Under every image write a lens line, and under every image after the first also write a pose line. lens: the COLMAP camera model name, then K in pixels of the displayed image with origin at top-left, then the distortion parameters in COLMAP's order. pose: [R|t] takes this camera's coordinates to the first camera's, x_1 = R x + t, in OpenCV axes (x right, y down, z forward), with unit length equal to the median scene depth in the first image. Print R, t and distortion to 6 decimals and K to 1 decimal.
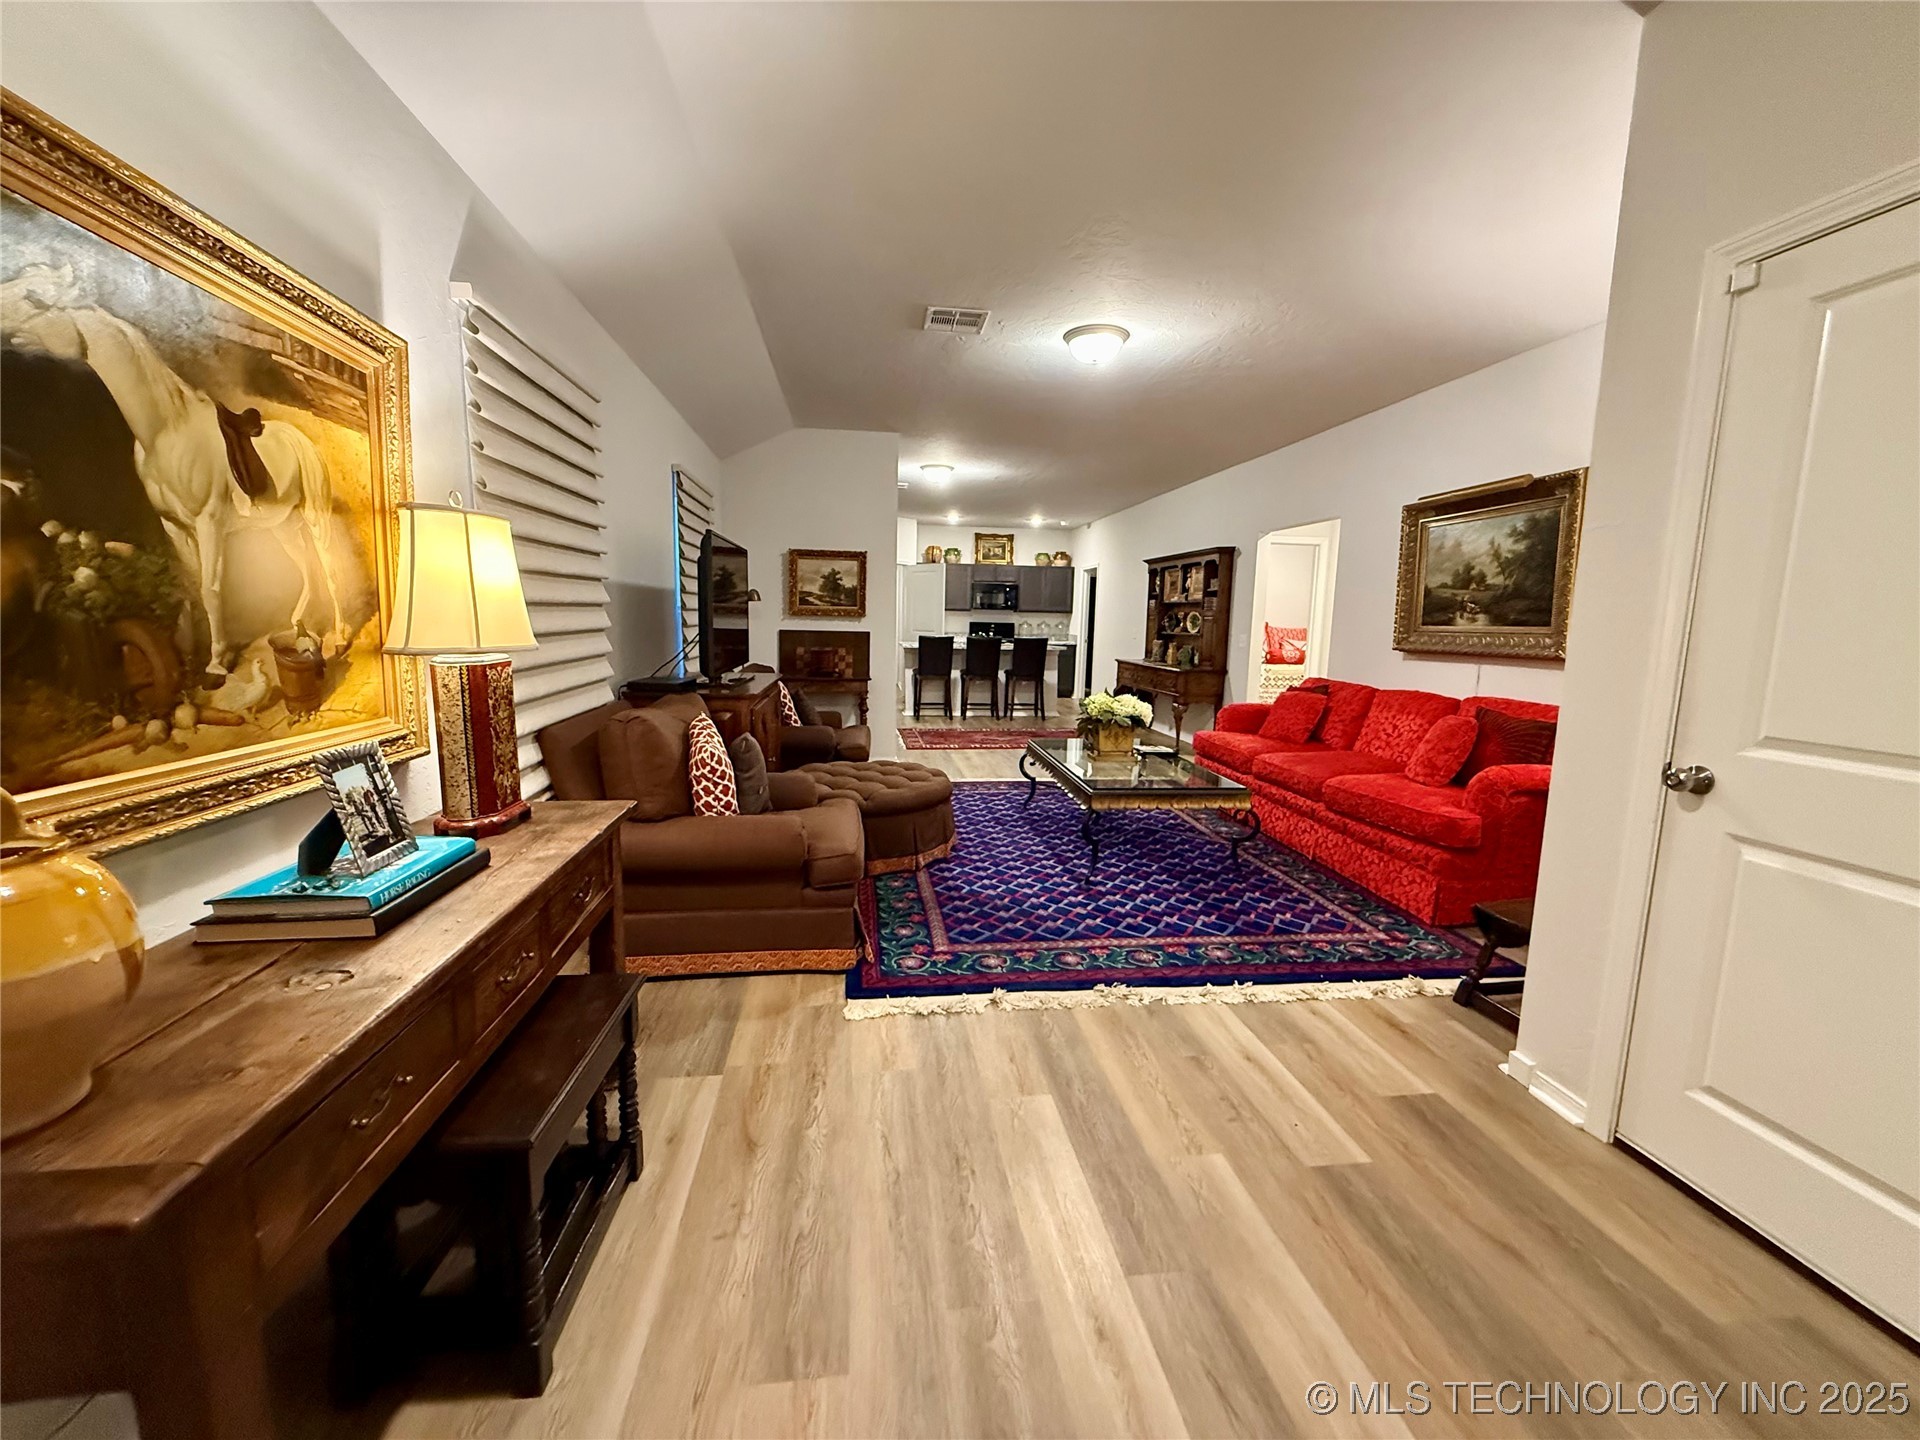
lens RADIAL K [[759.7, 0, 954.5], [0, 759.7, 717.0], [0, 0, 1]] dist [-0.000665, 0.000704]
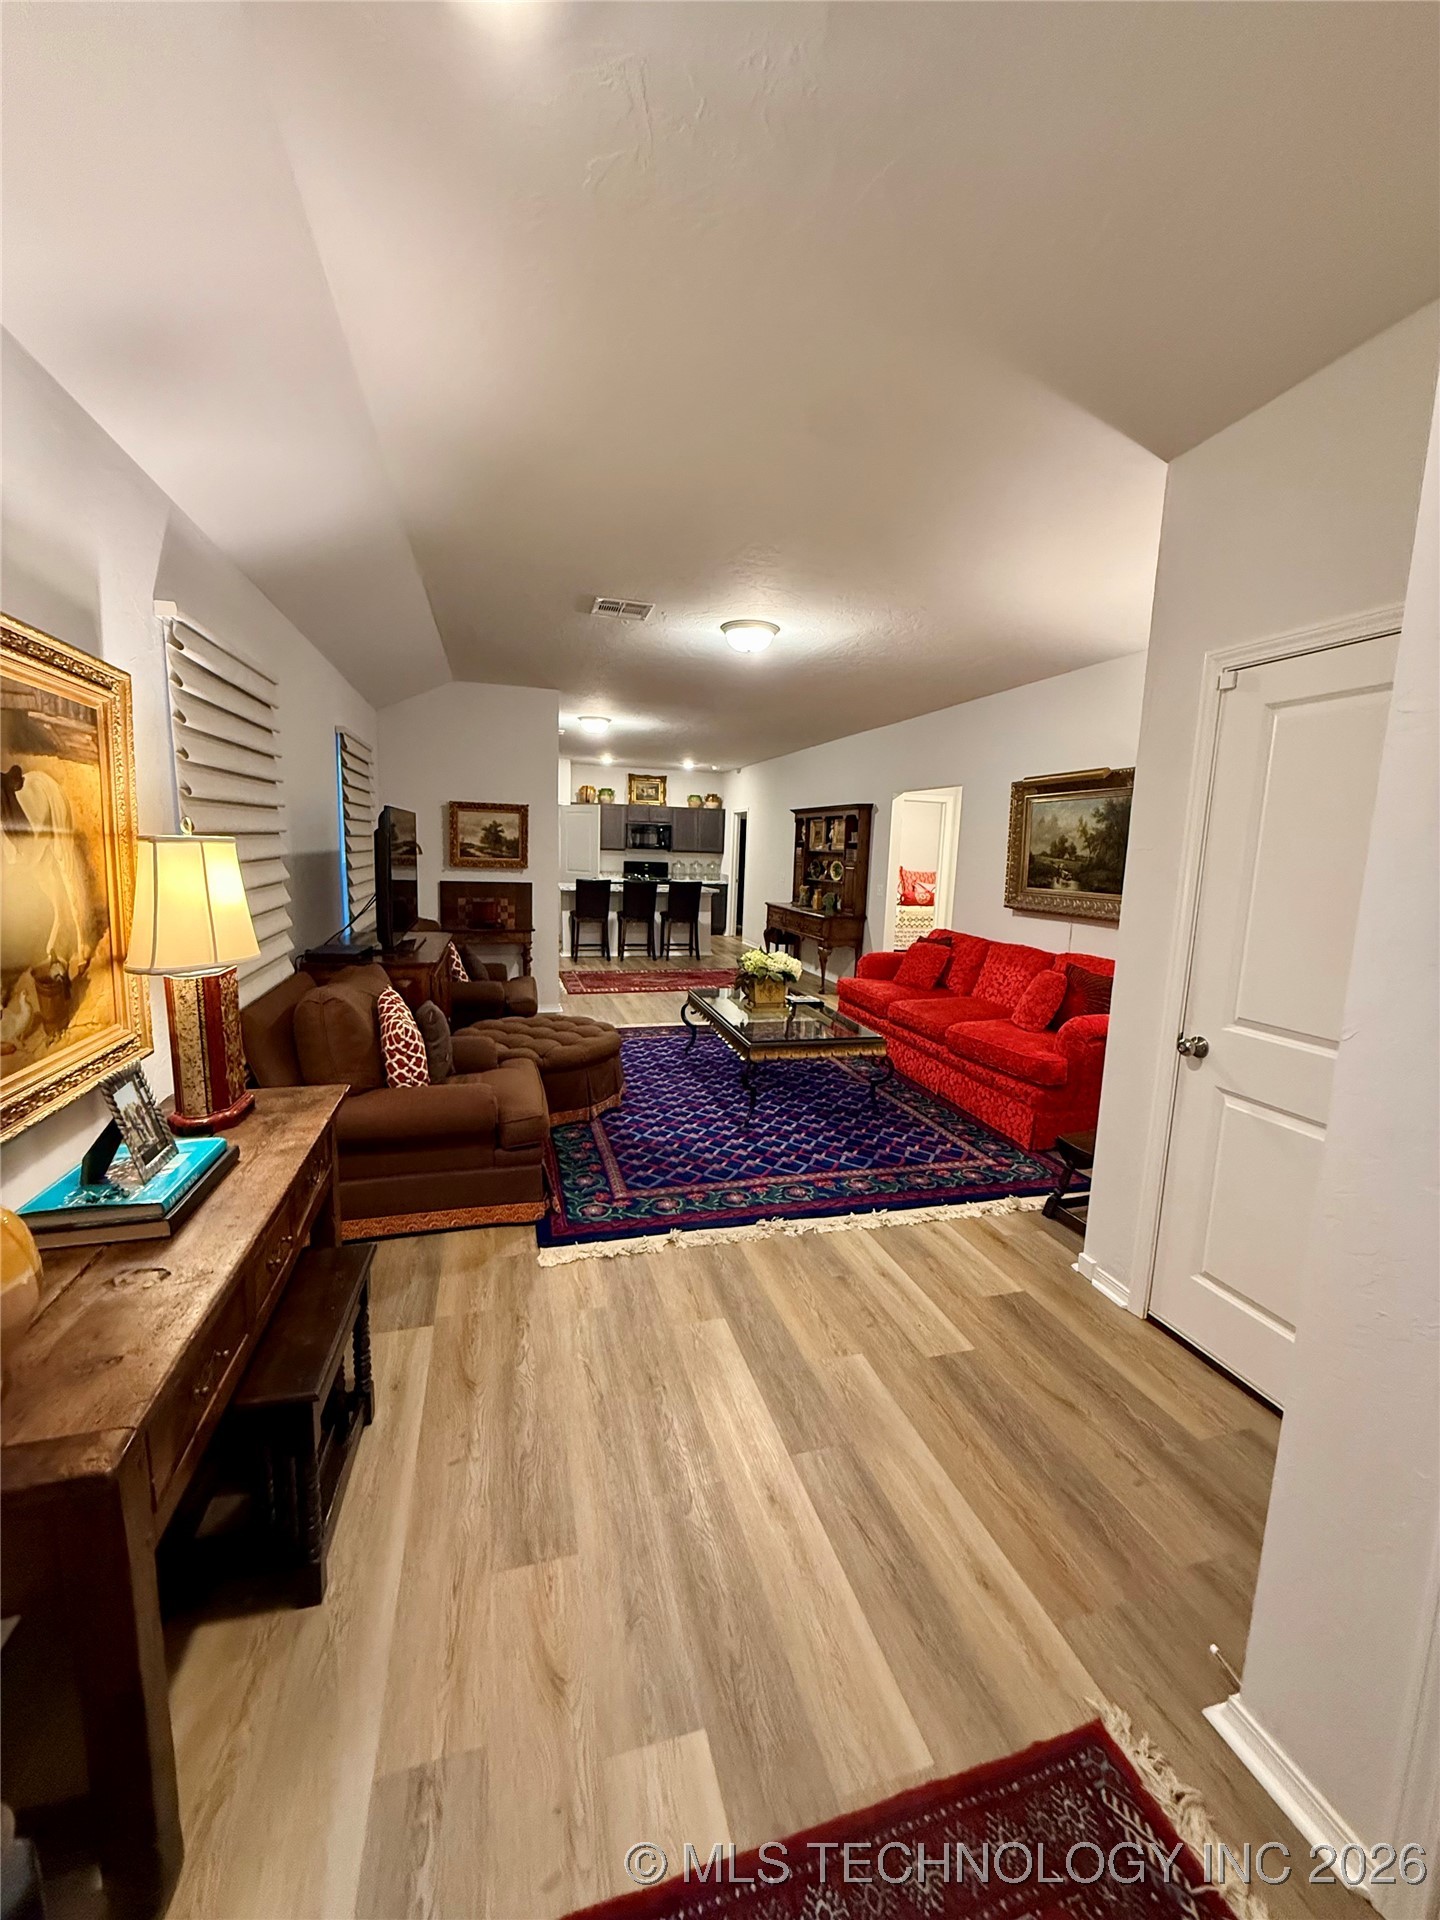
lens RADIAL K [[759.7, 0, 722.8], [0, 759.7, 956.7], [0, 0, 1]] dist [-0.000665, 0.000704]
pose [[0.987715, -0.011037, 0.155877, -0.037199], [0.008221, 0.999791, 0.018699, -0.061856], [-0.156050, -0.017188, 0.987600, -0.112191]]
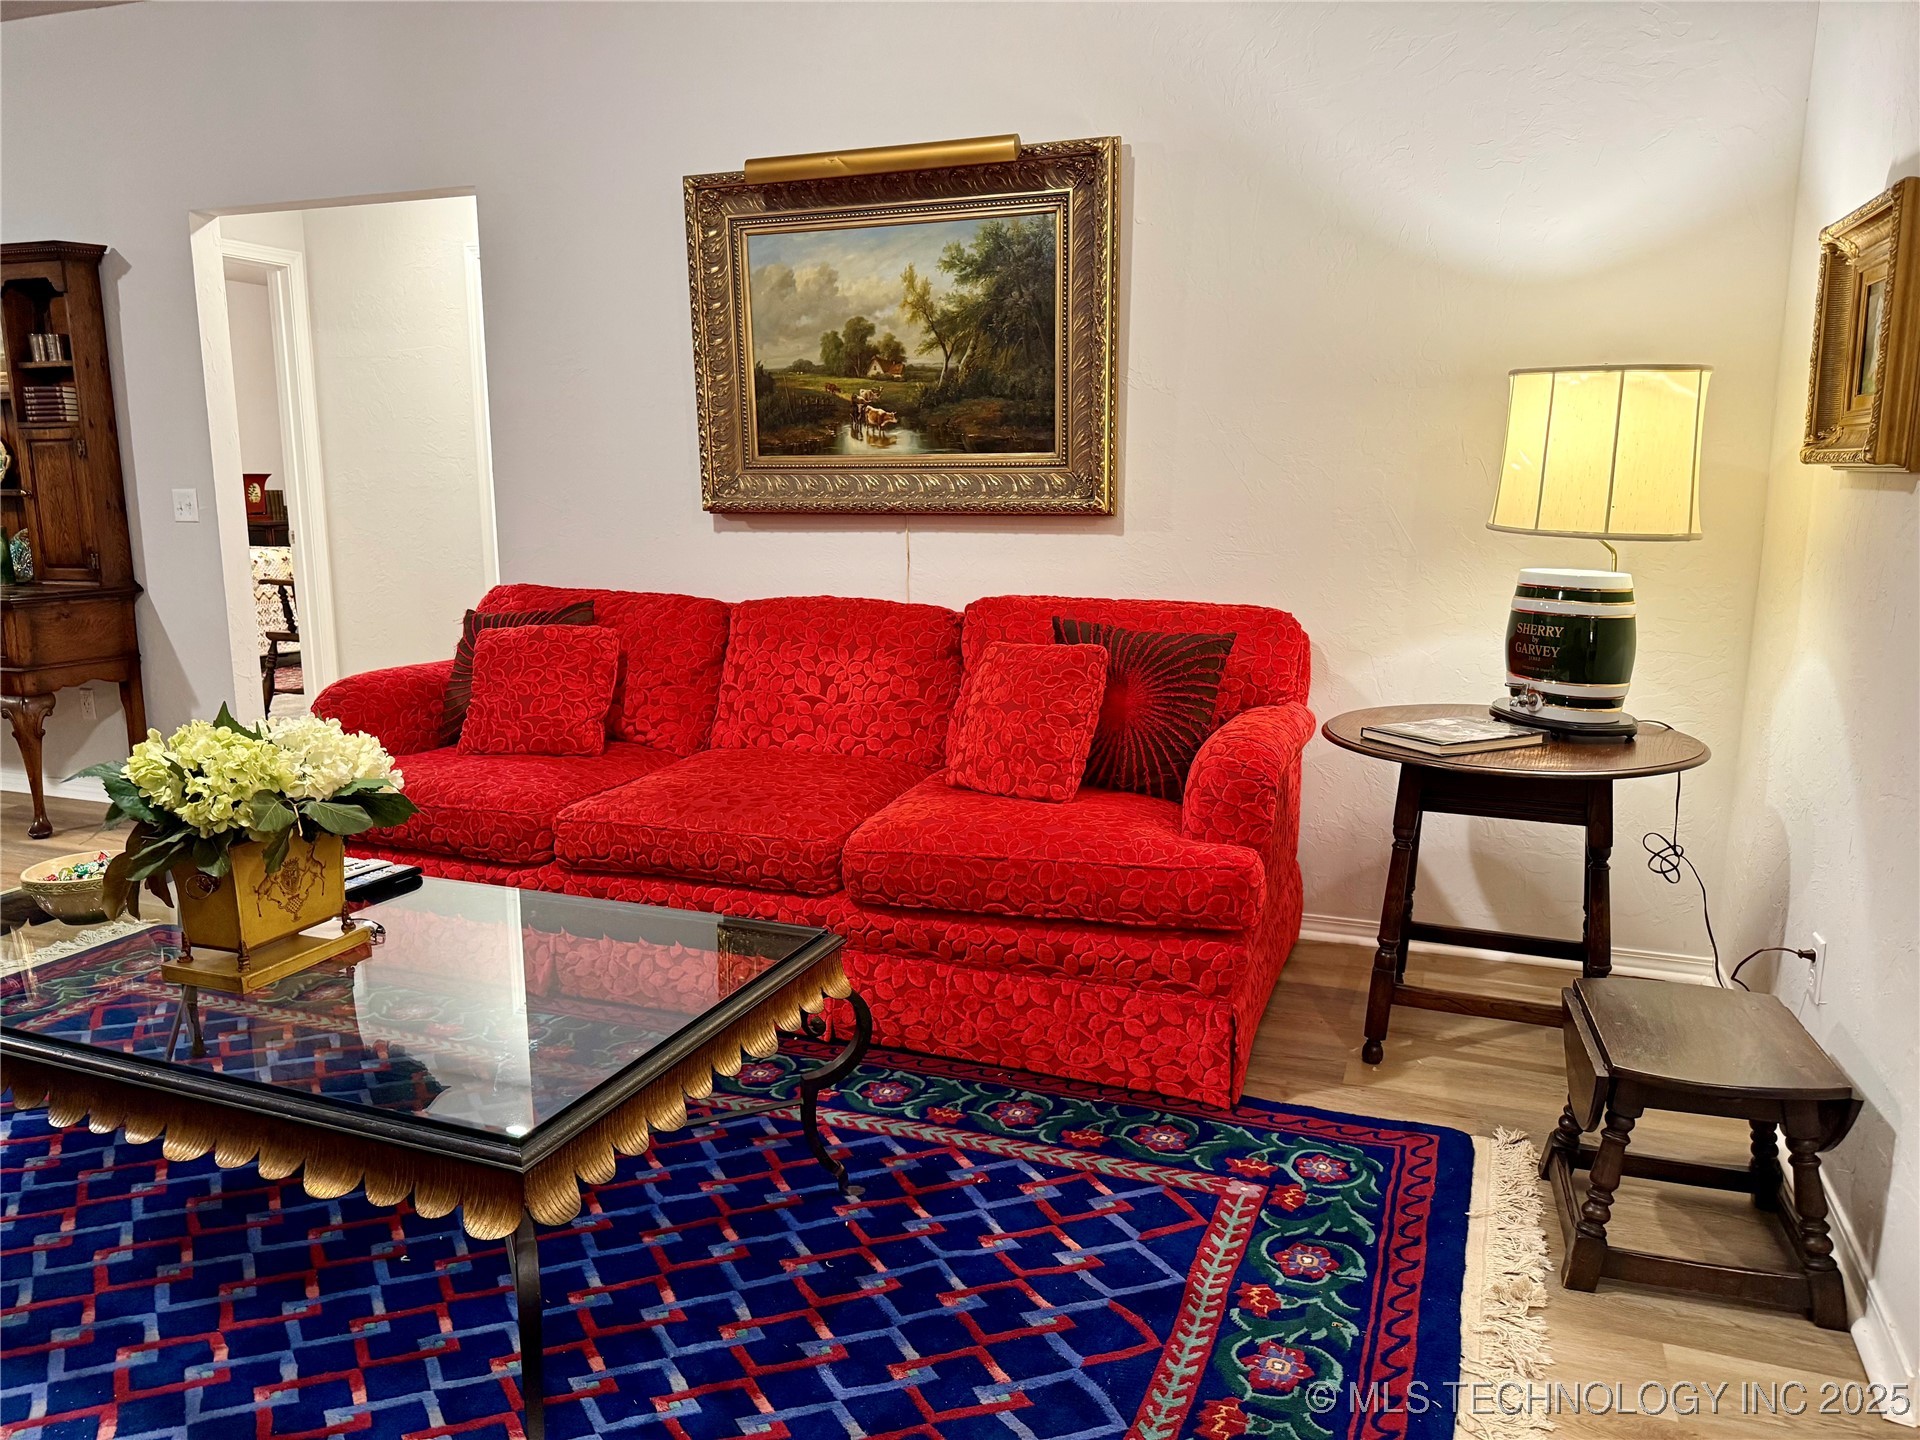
lens RADIAL K [[1352.2, 0, 960.0], [0, 1352.2, 720.0], [0, 0, 1]] dist [0.086530, -0.112437]
pose [[0.461477, -0.175970, 0.869525, -0.122360], [0.123411, 0.983334, 0.133505, -0.087919], [-0.878526, 0.045699, 0.475503, 0.786389]]
